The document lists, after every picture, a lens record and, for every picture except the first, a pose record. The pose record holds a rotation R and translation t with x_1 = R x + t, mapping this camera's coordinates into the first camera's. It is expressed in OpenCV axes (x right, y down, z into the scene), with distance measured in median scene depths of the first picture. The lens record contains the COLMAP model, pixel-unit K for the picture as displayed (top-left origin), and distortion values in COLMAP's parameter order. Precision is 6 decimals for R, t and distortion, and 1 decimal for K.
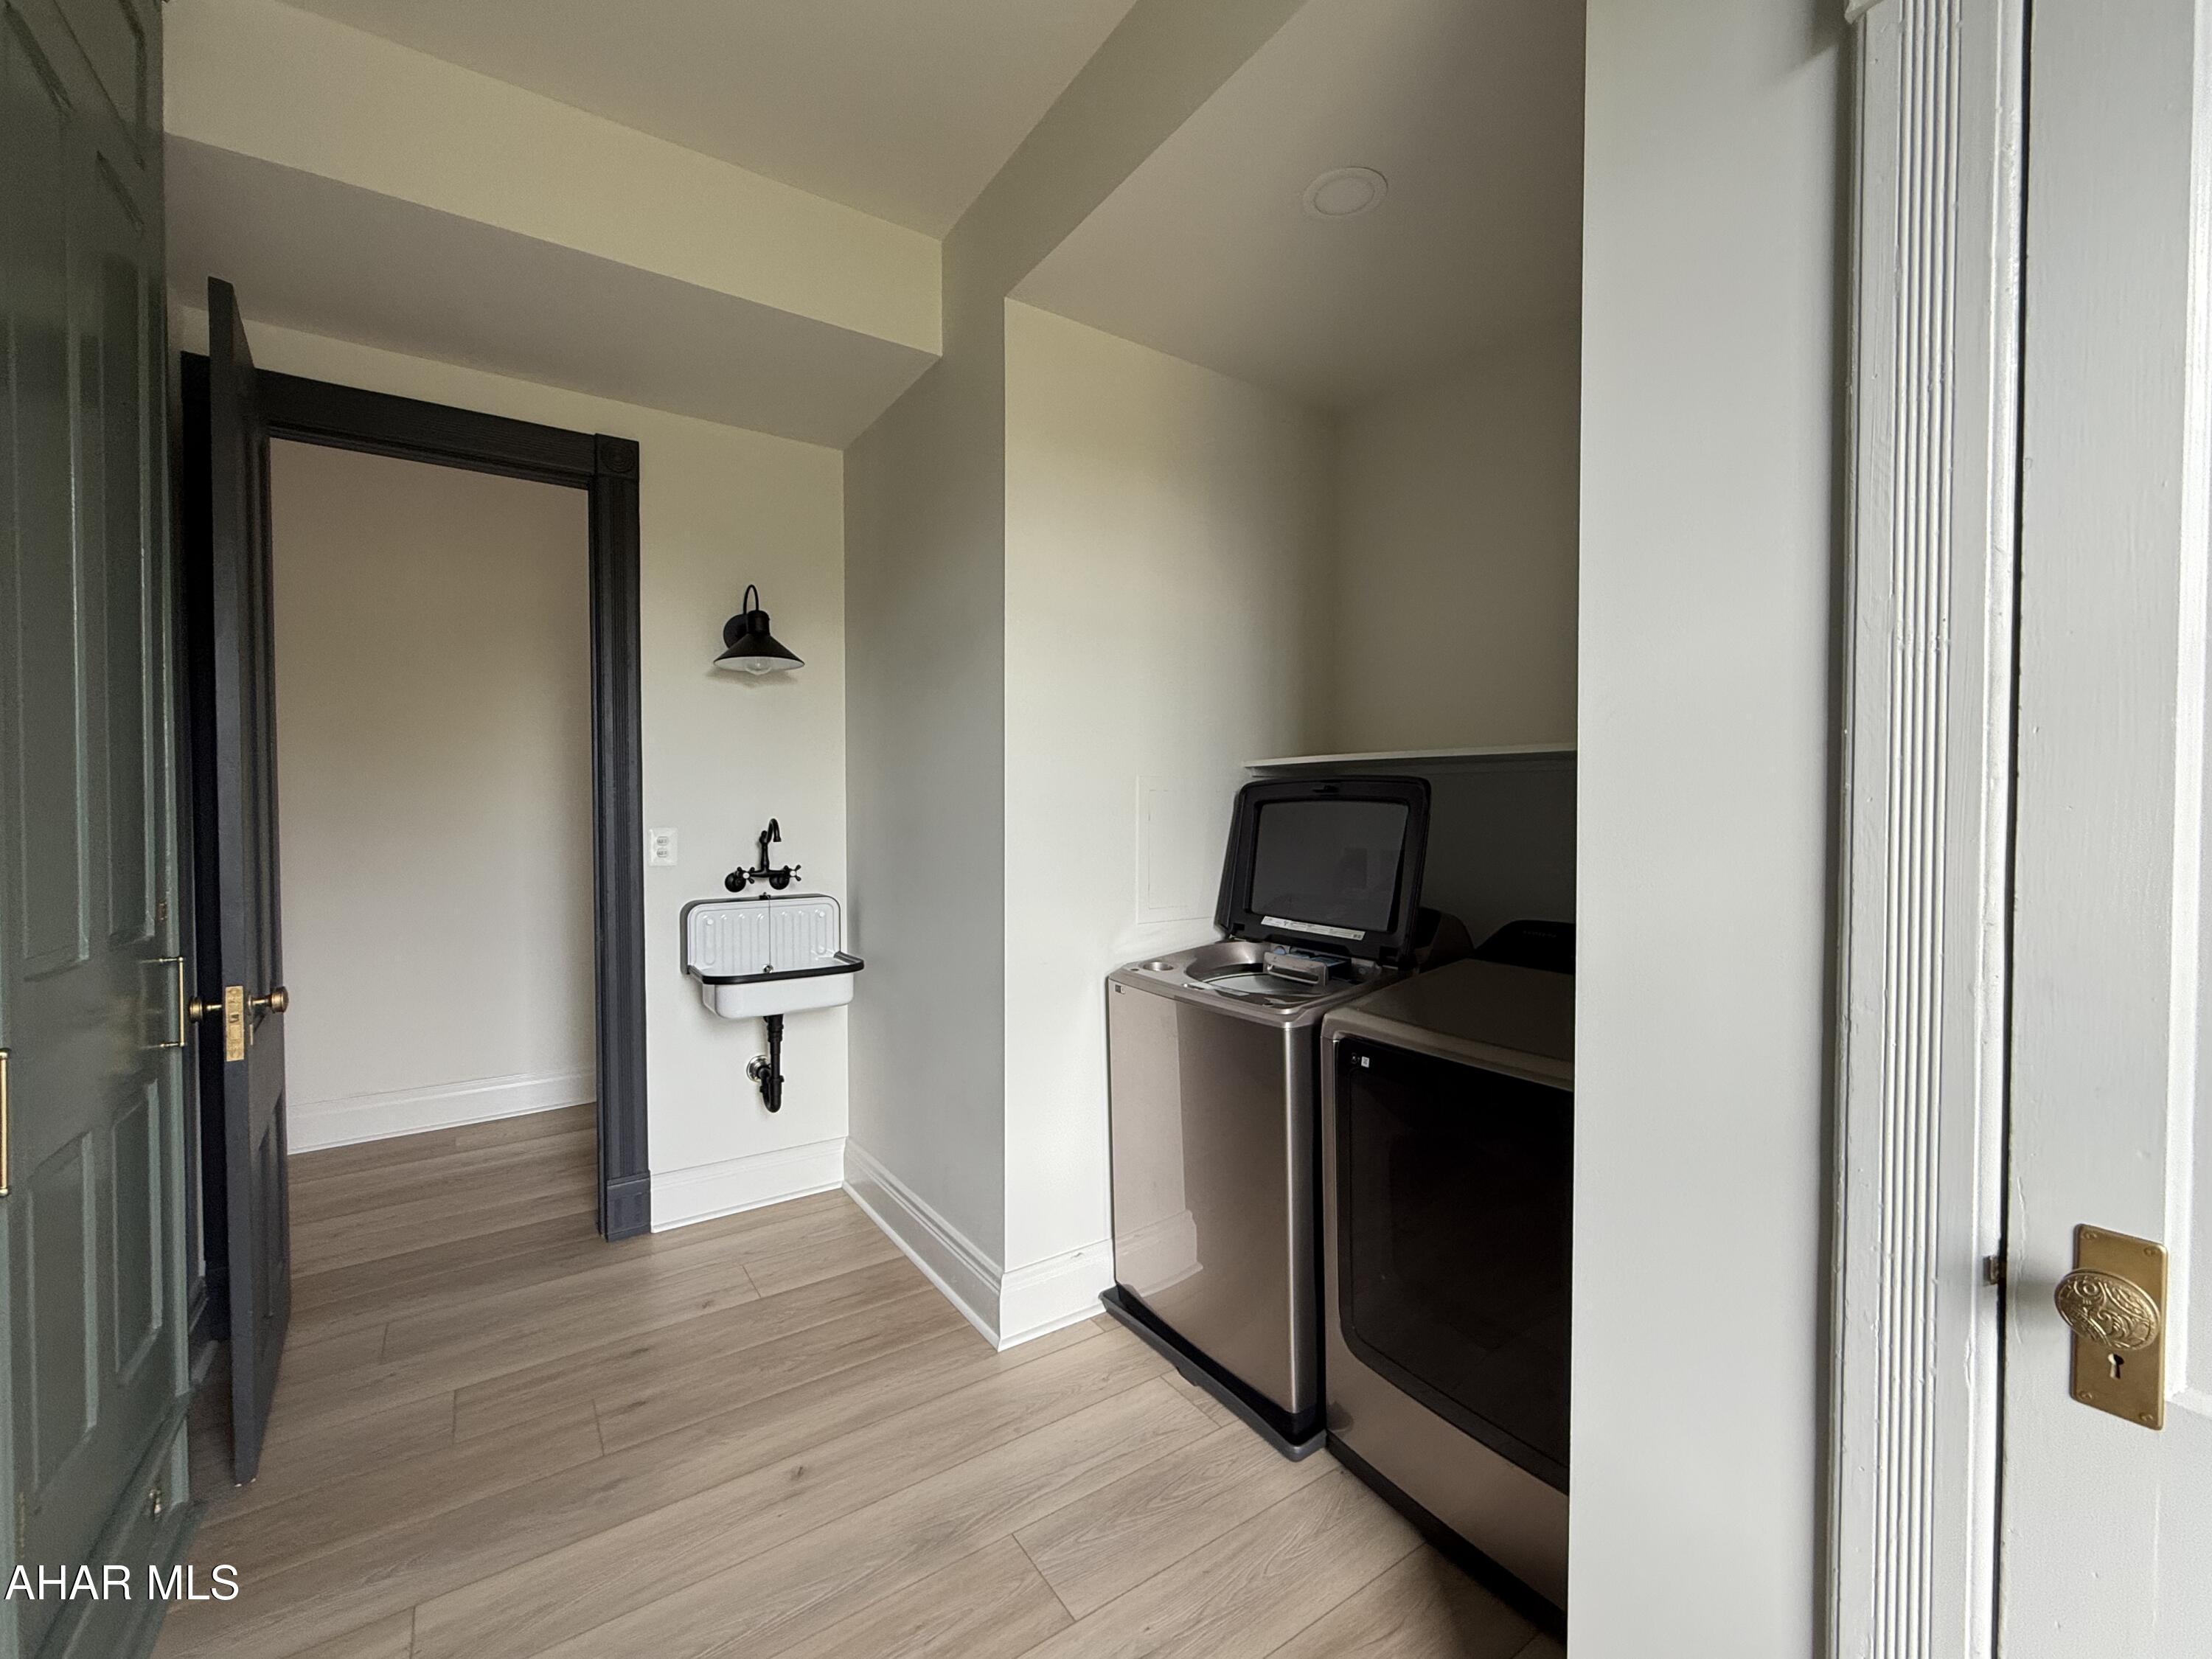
lens RADIAL K [[916.0, 0, 1104.5], [0, 916.0, 826.9], [0, 0, 1]] dist [-0.000571, -0.000176]
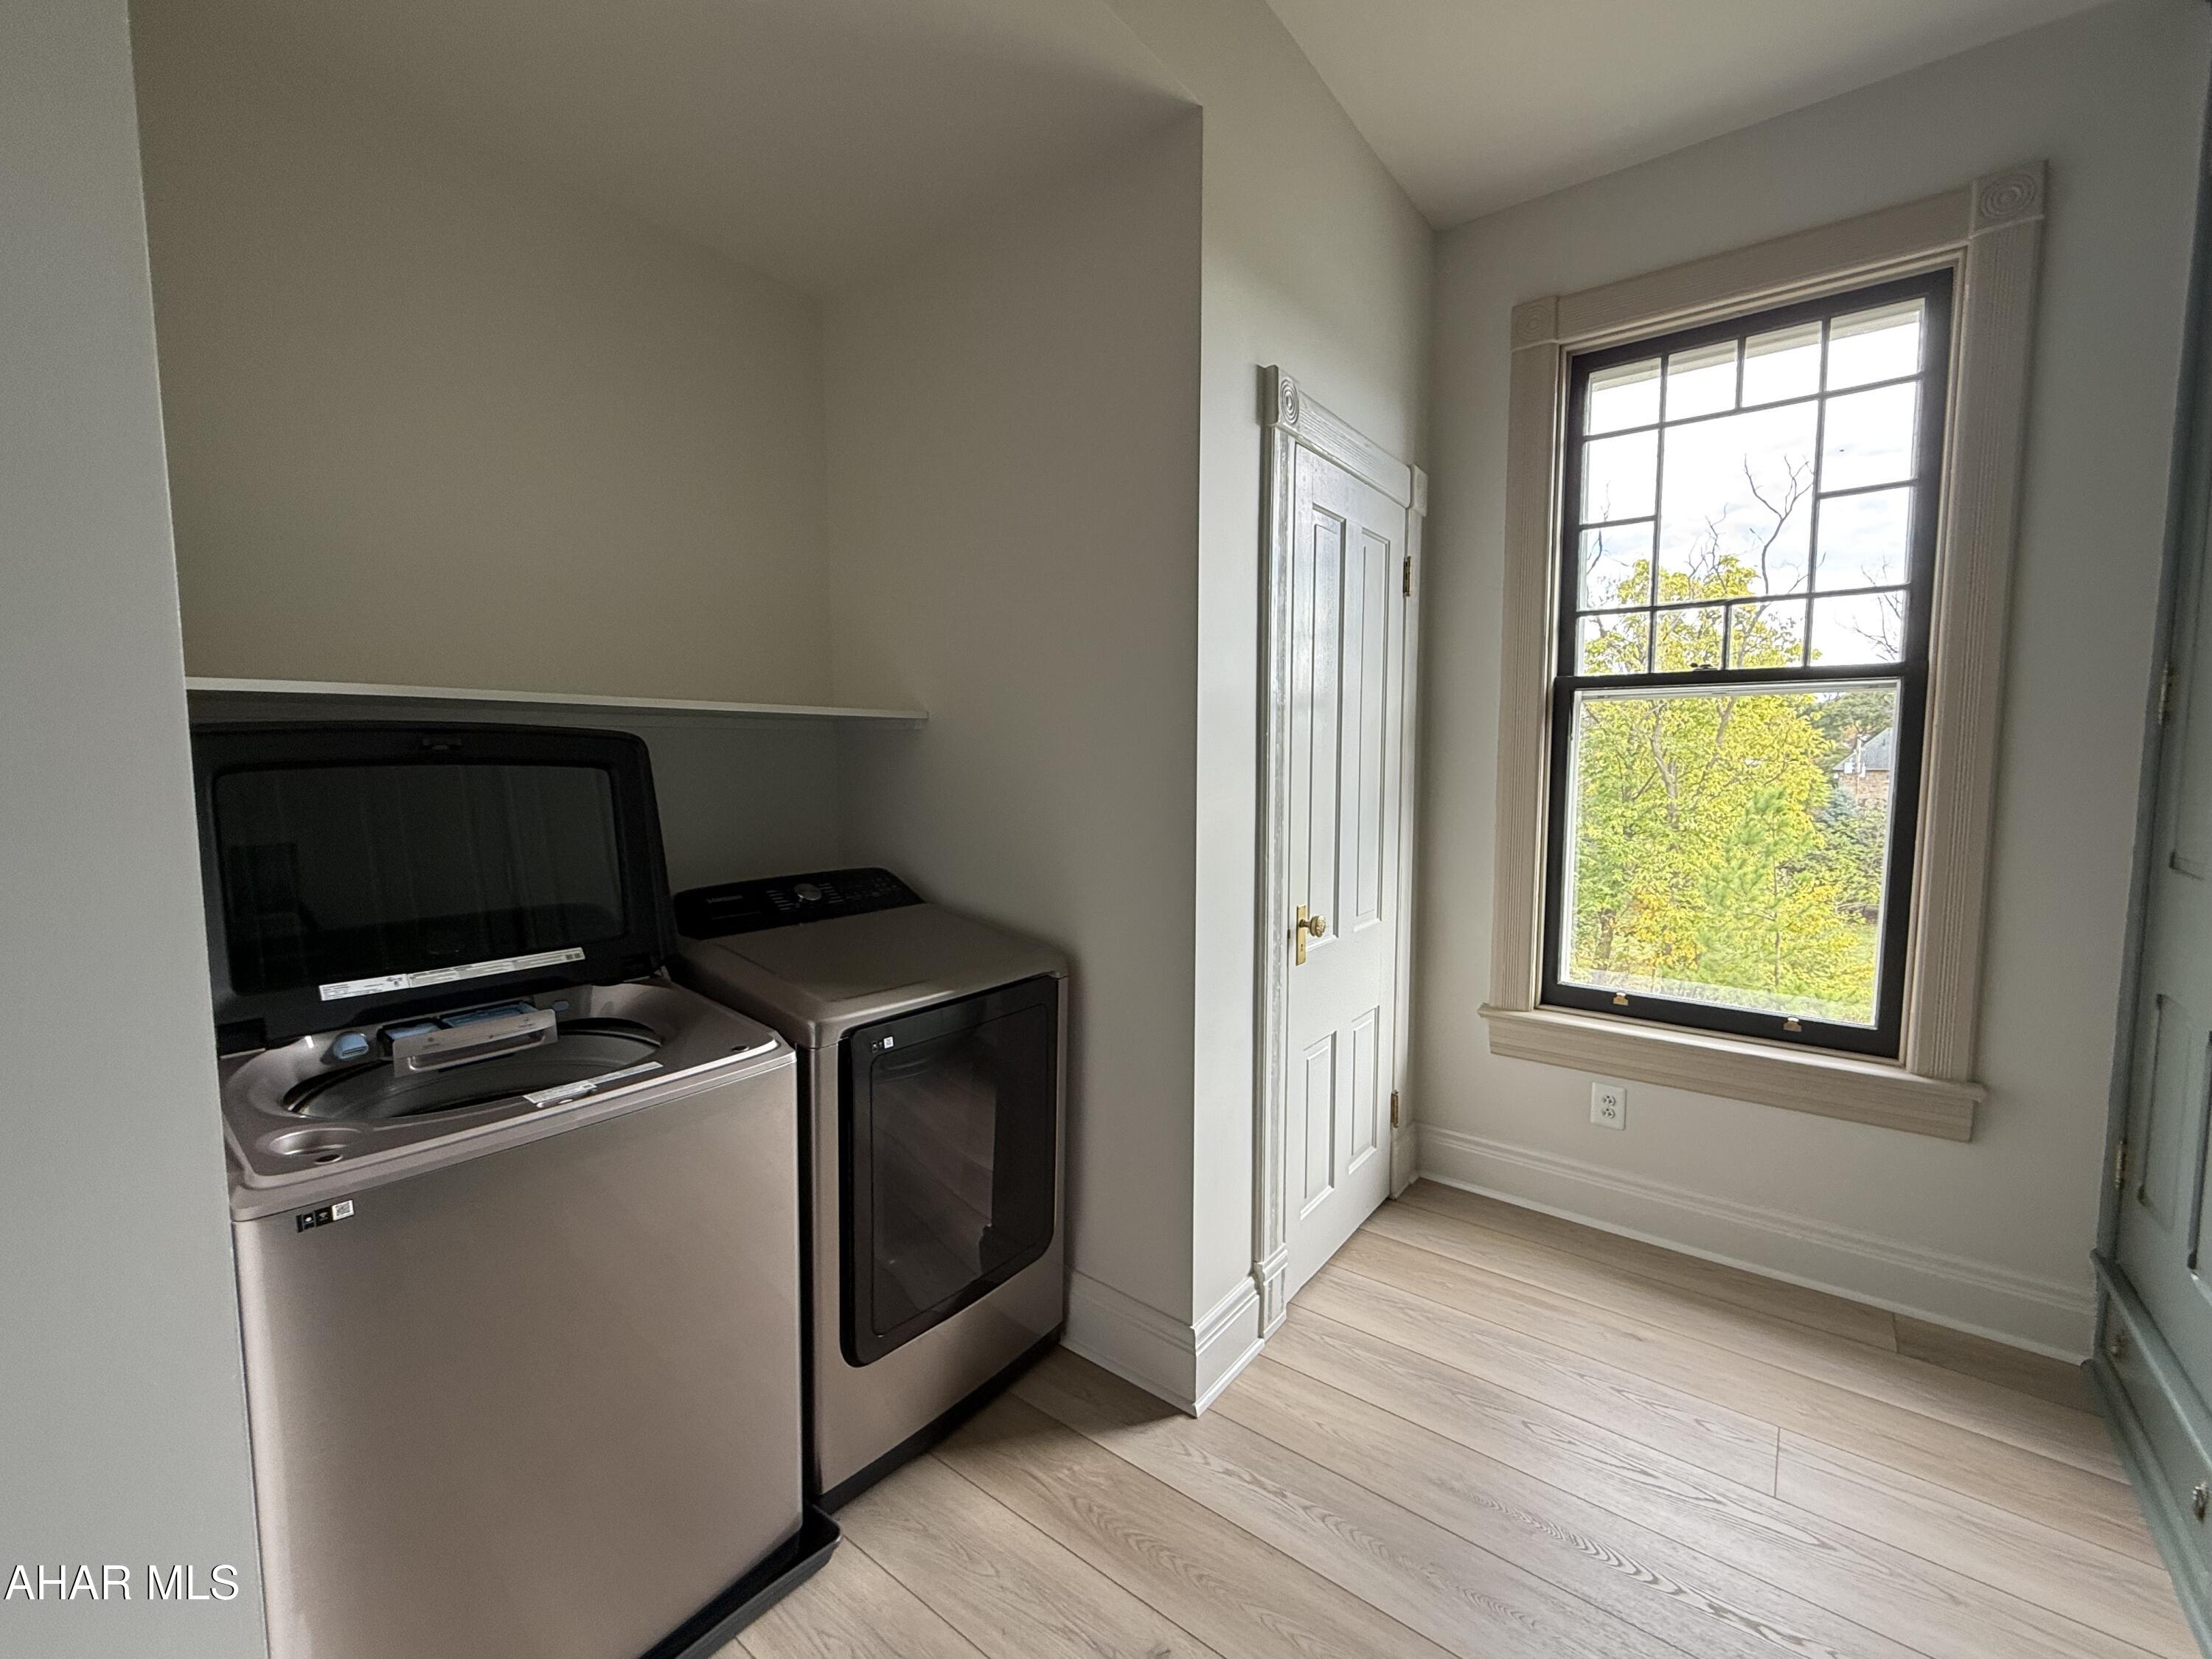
lens RADIAL K [[916.0, 0, 1104.5], [0, 916.0, 826.9], [0, 0, 1]] dist [-0.000571, -0.000176]
pose [[-0.302977, -0.078578, 0.949753, -0.602069], [0.021752, 0.995765, 0.089324, -0.039041], [-0.952750, 0.047722, -0.299984, 0.971704]]
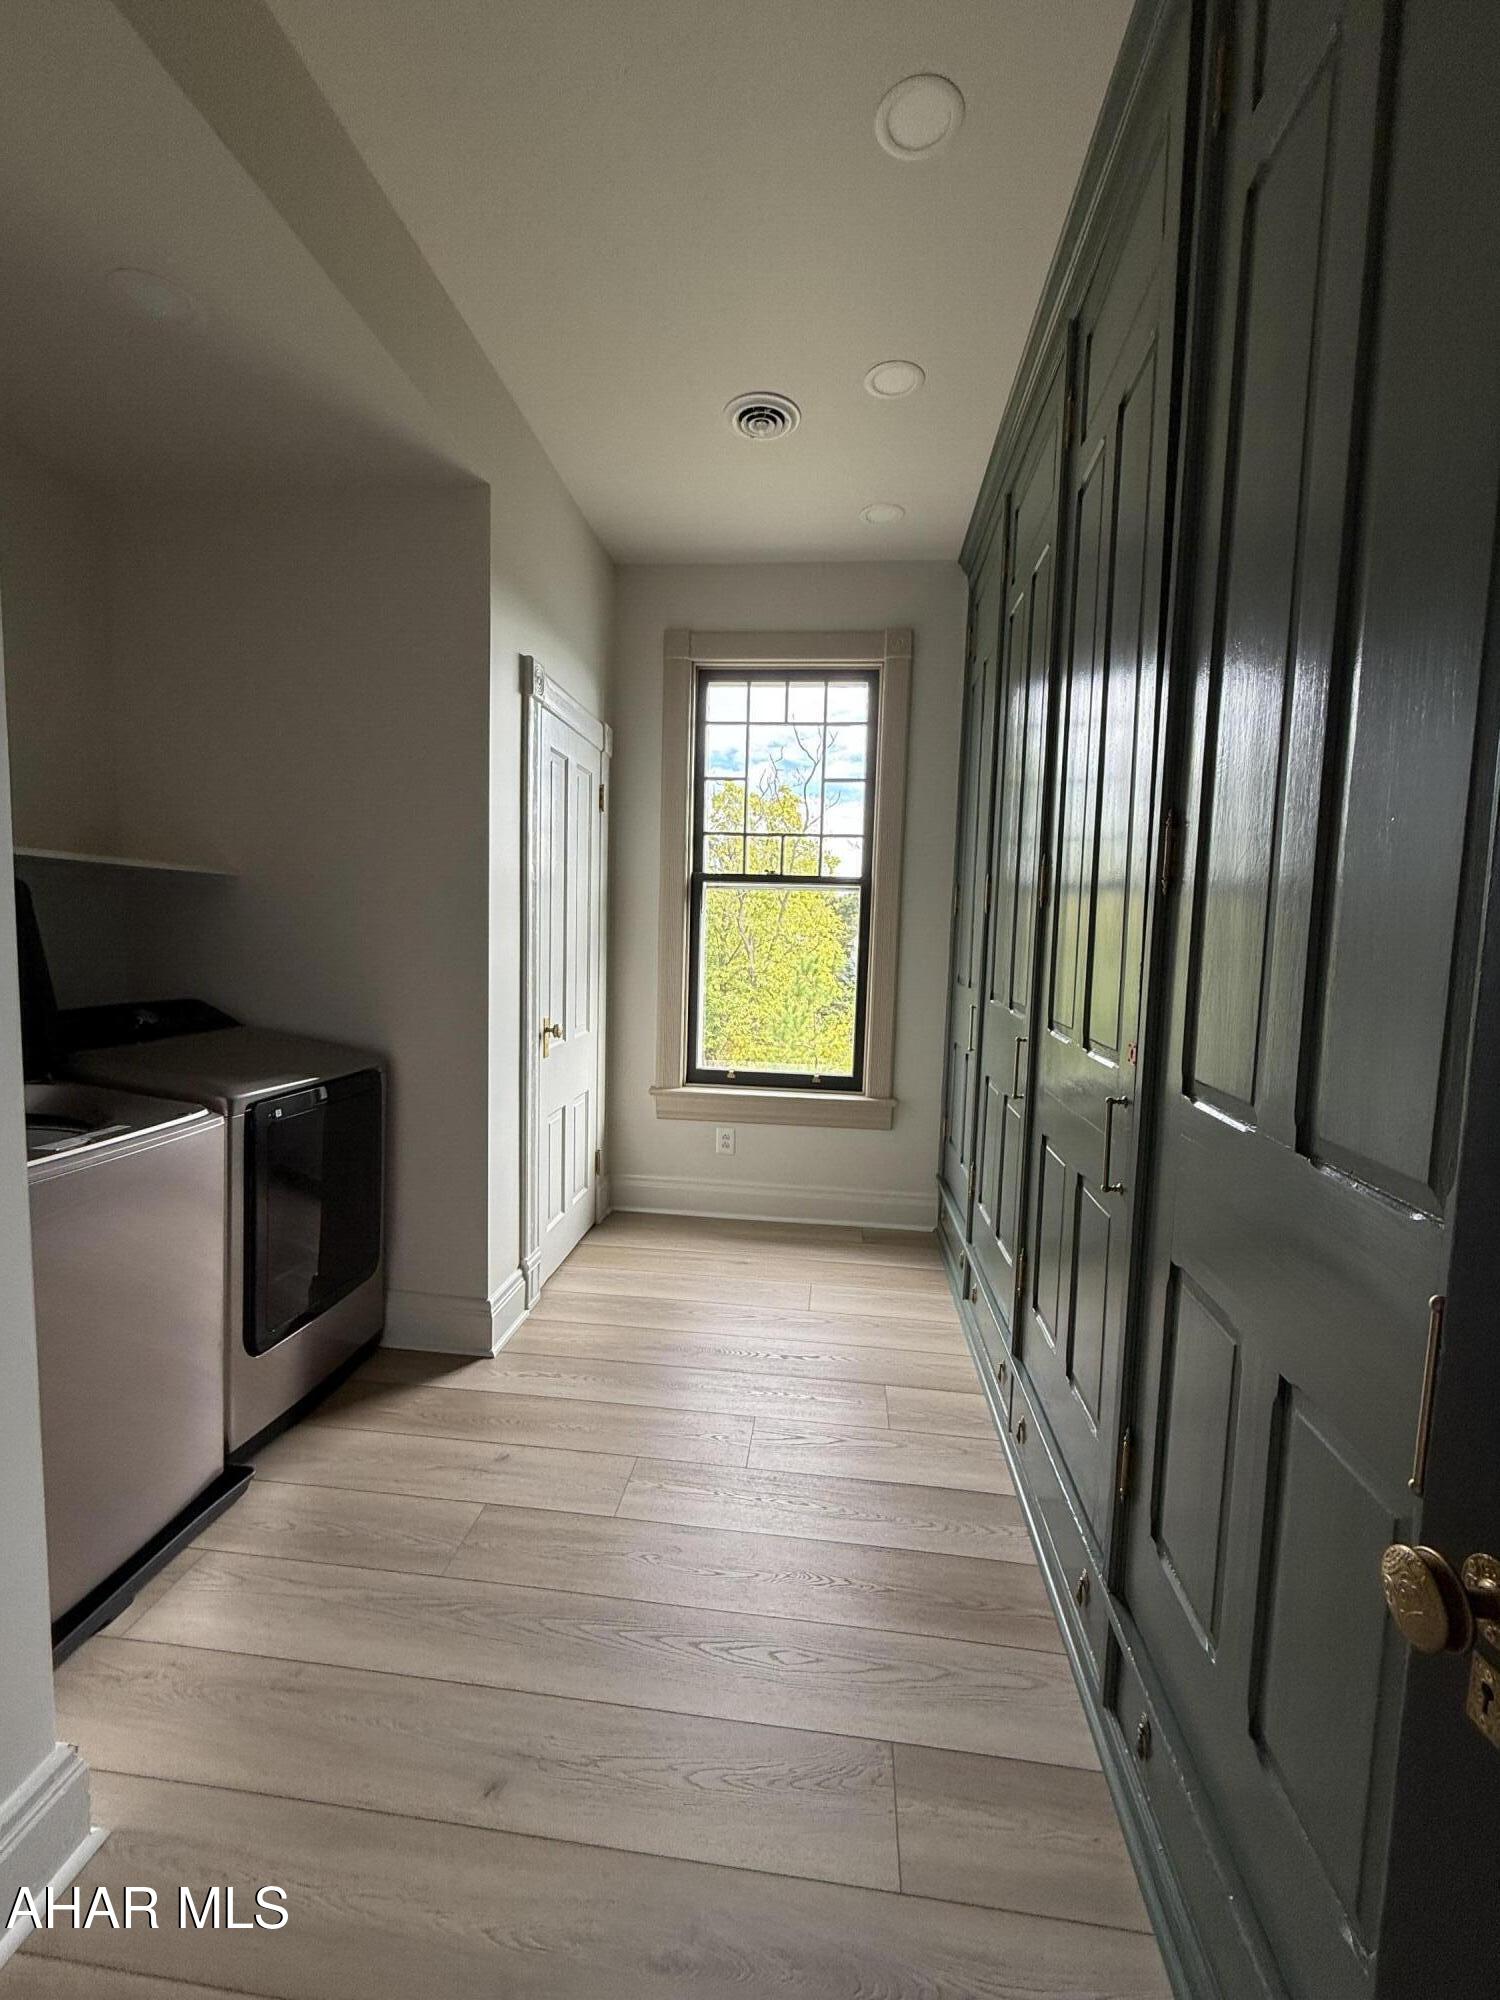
lens RADIAL K [[828.2, 0, 750.0], [0, 828.2, 1000.0], [0, 0, 1]] dist [-0.000571, -0.000176]
pose [[-0.758133, -0.078392, 0.647370, -0.880503], [-0.015182, 0.994601, 0.102660, -0.028904], [-0.651923, 0.068001, -0.755230, 1.316938]]
